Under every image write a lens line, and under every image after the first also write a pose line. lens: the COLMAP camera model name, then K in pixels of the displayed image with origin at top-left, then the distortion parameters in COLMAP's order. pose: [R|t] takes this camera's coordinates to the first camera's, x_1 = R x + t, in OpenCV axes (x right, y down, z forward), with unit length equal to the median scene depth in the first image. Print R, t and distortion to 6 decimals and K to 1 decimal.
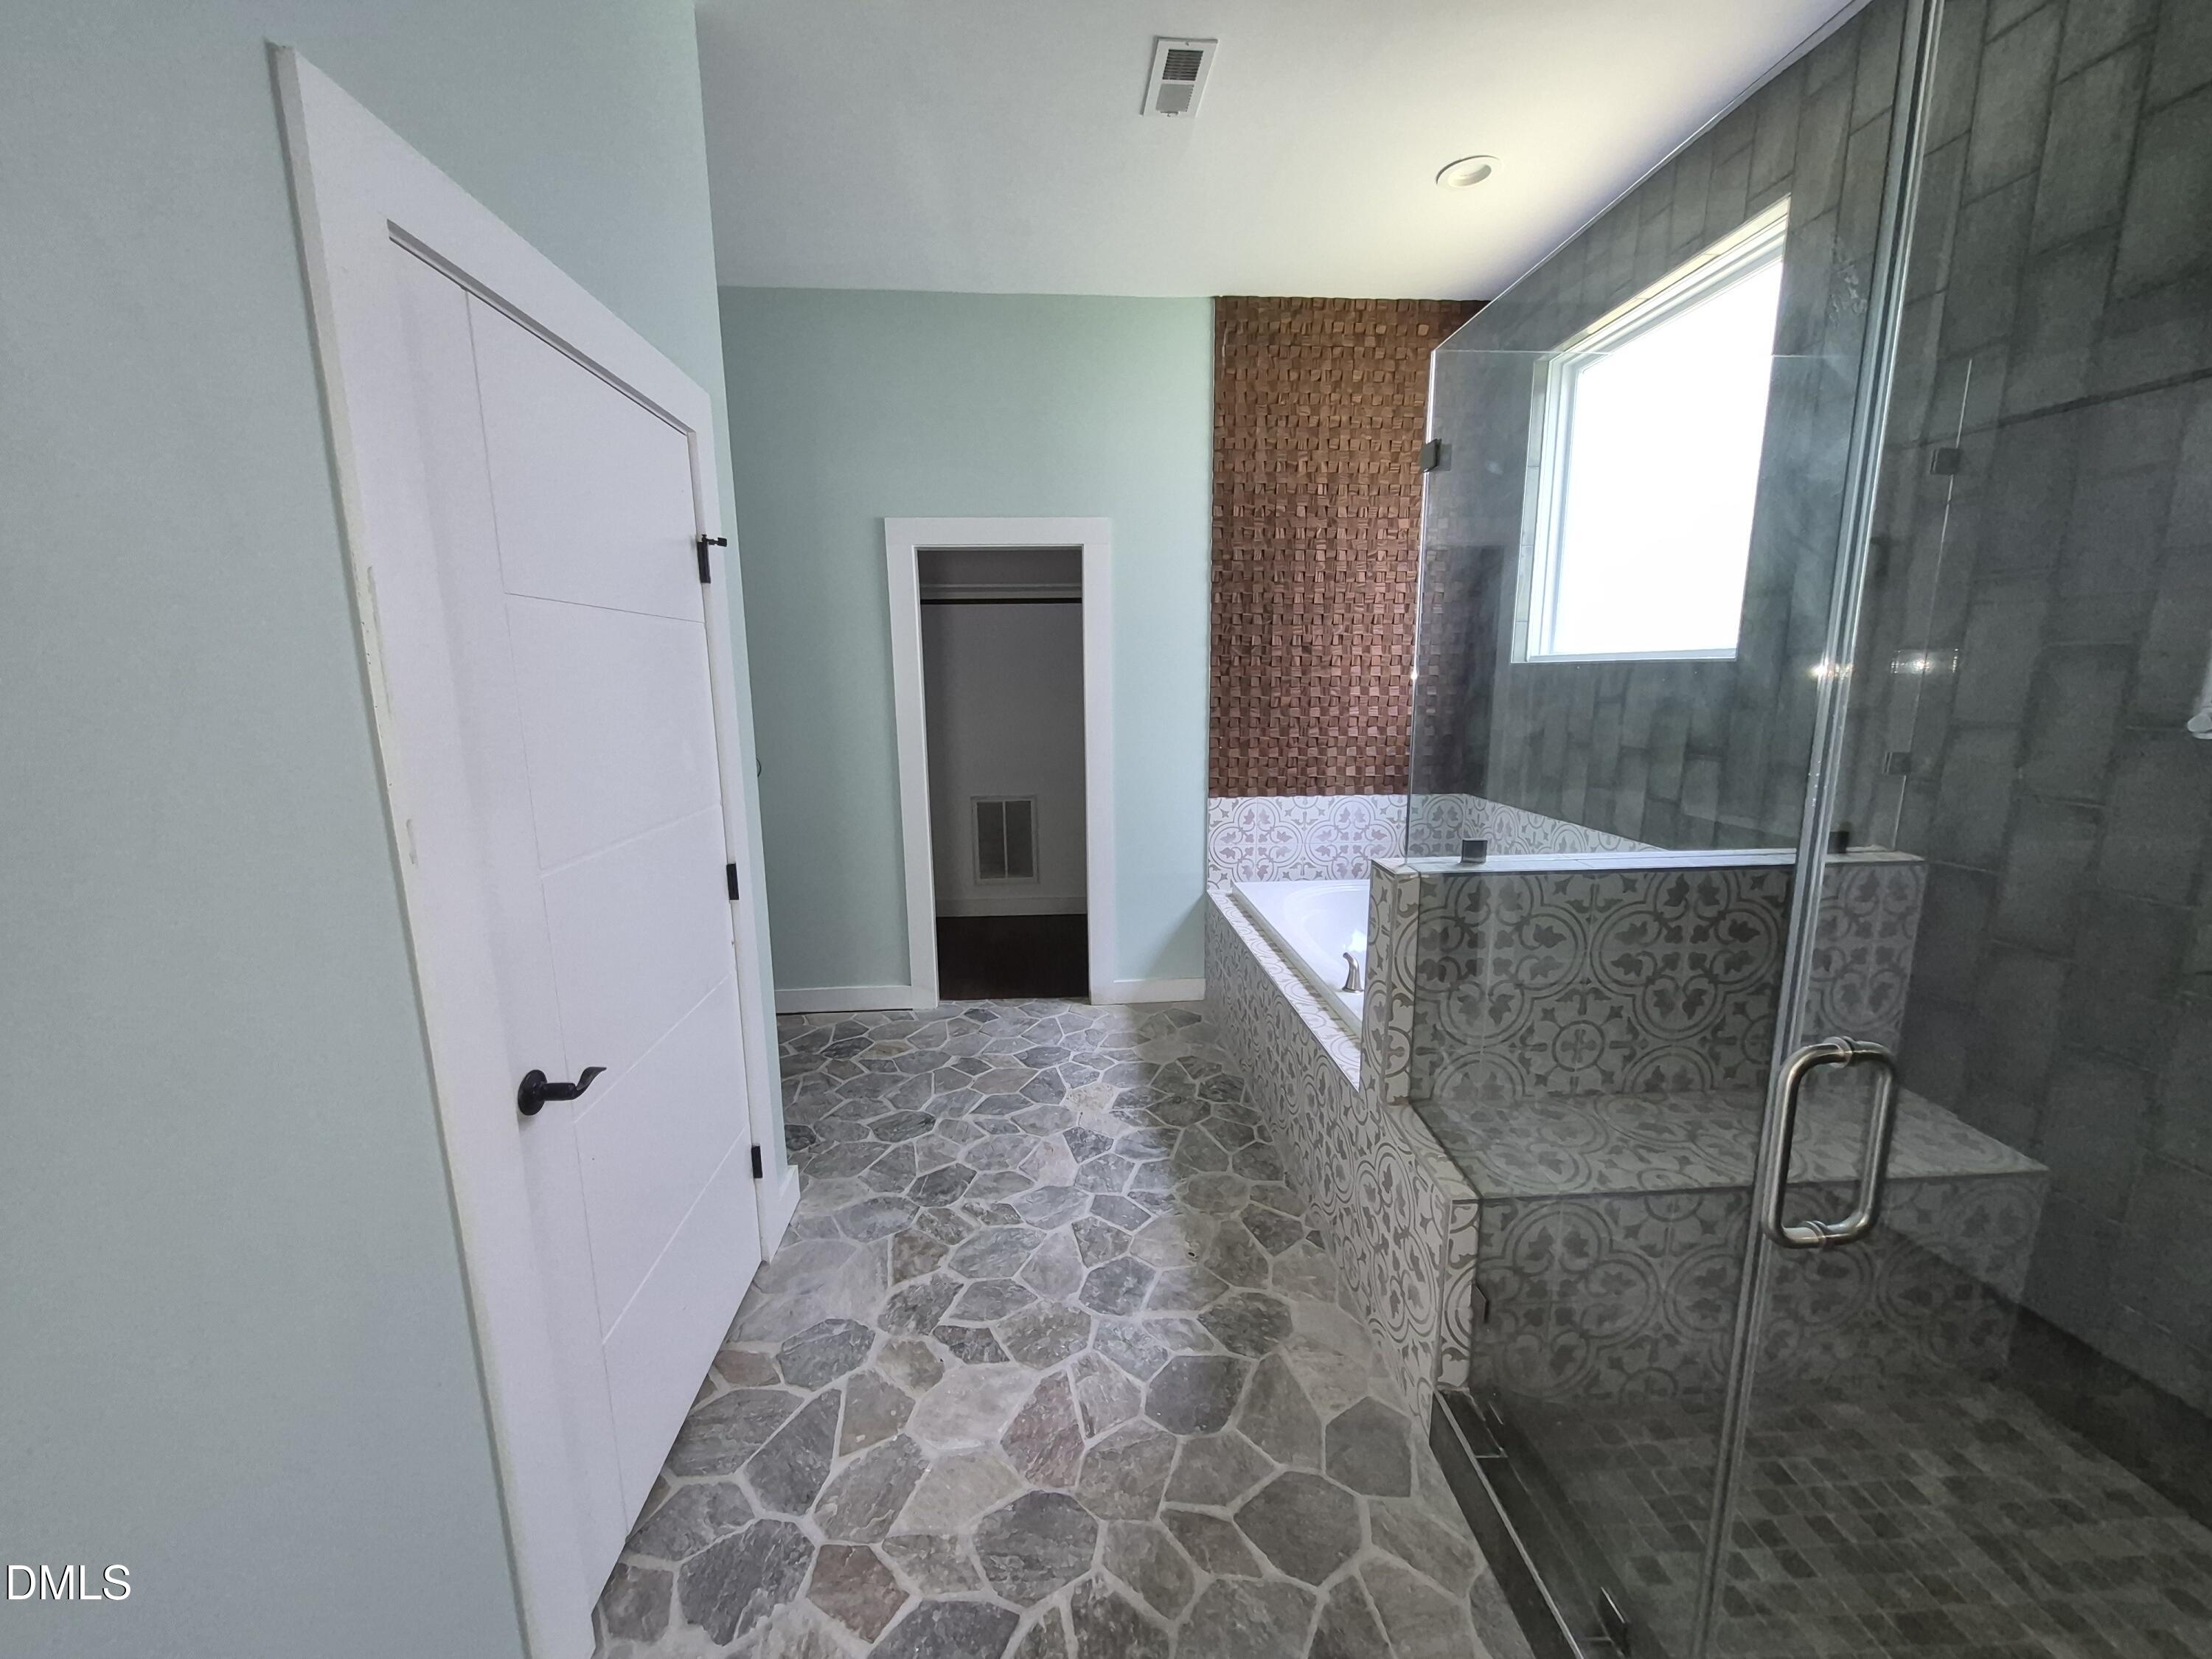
lens RADIAL K [[870.8, 0, 1100.5], [0, 870.8, 835.1], [0, 0, 1]] dist [0.002078, 0.000057]
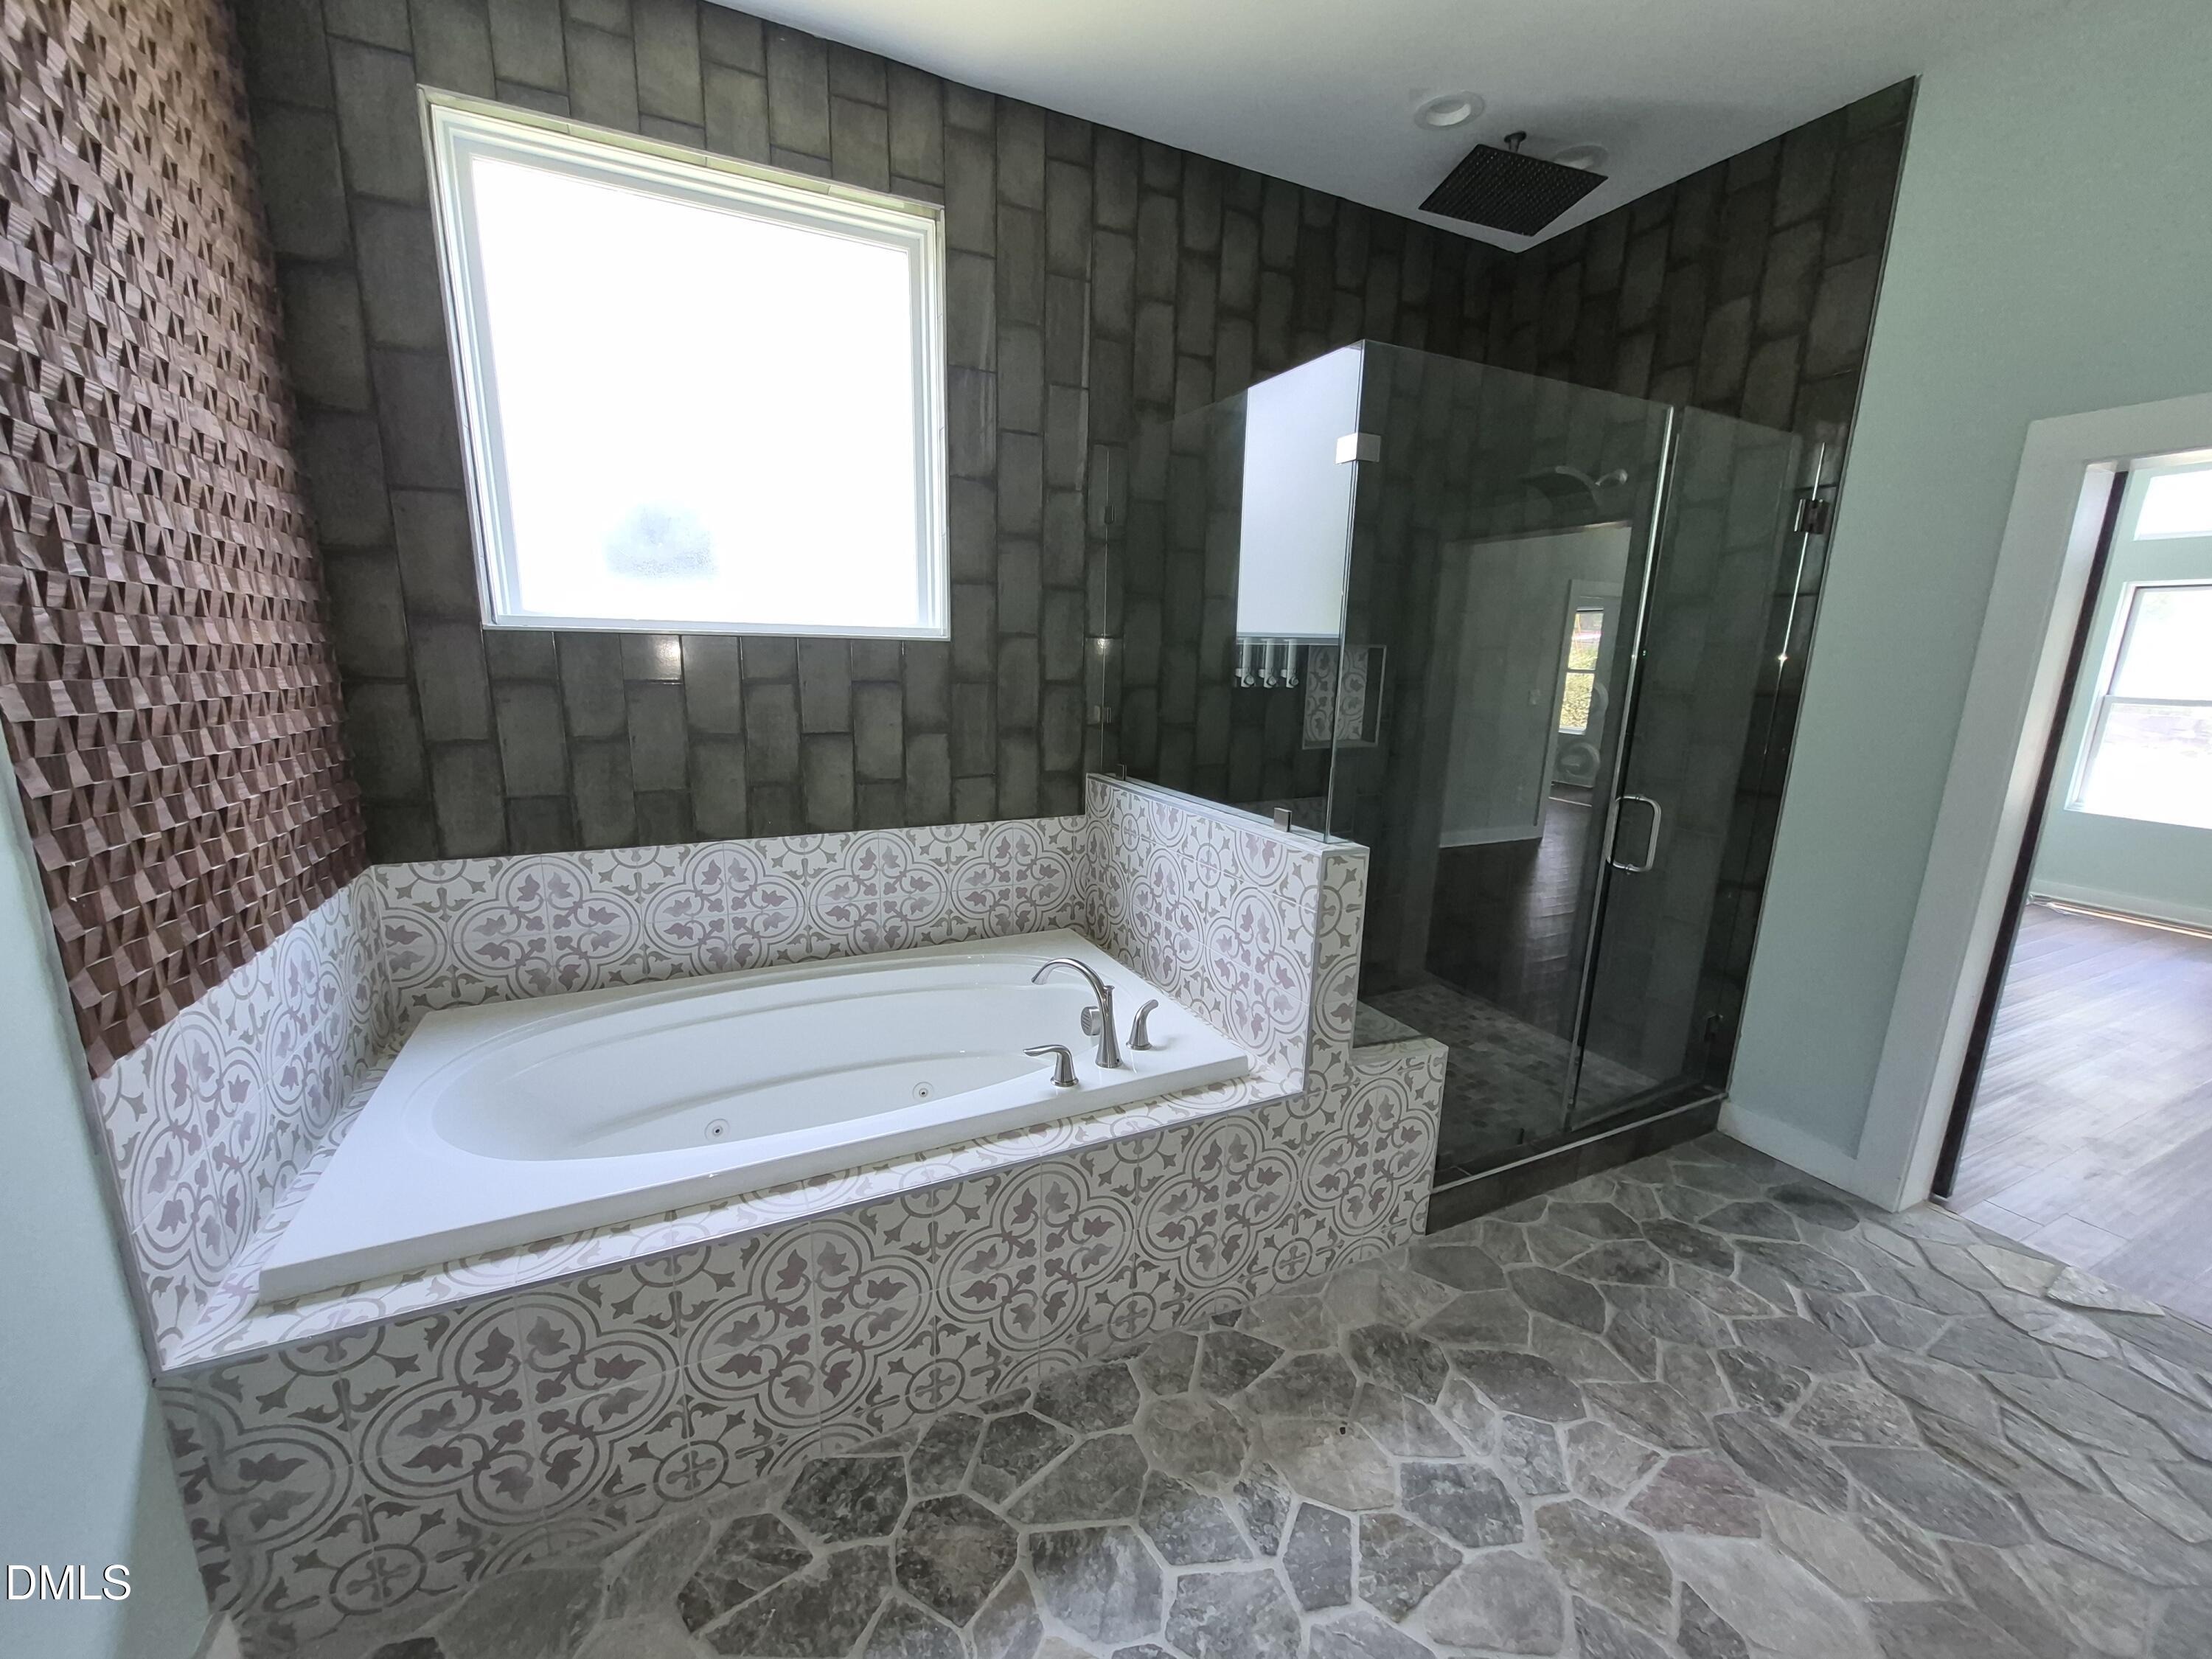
lens RADIAL K [[870.8, 0, 1100.5], [0, 870.8, 835.1], [0, 0, 1]] dist [0.002078, 0.000057]
pose [[-0.375560, -0.193050, 0.906469, -0.373963], [0.150629, 0.952347, 0.265228, -0.225660], [-0.914476, 0.236150, -0.328584, 1.225301]]
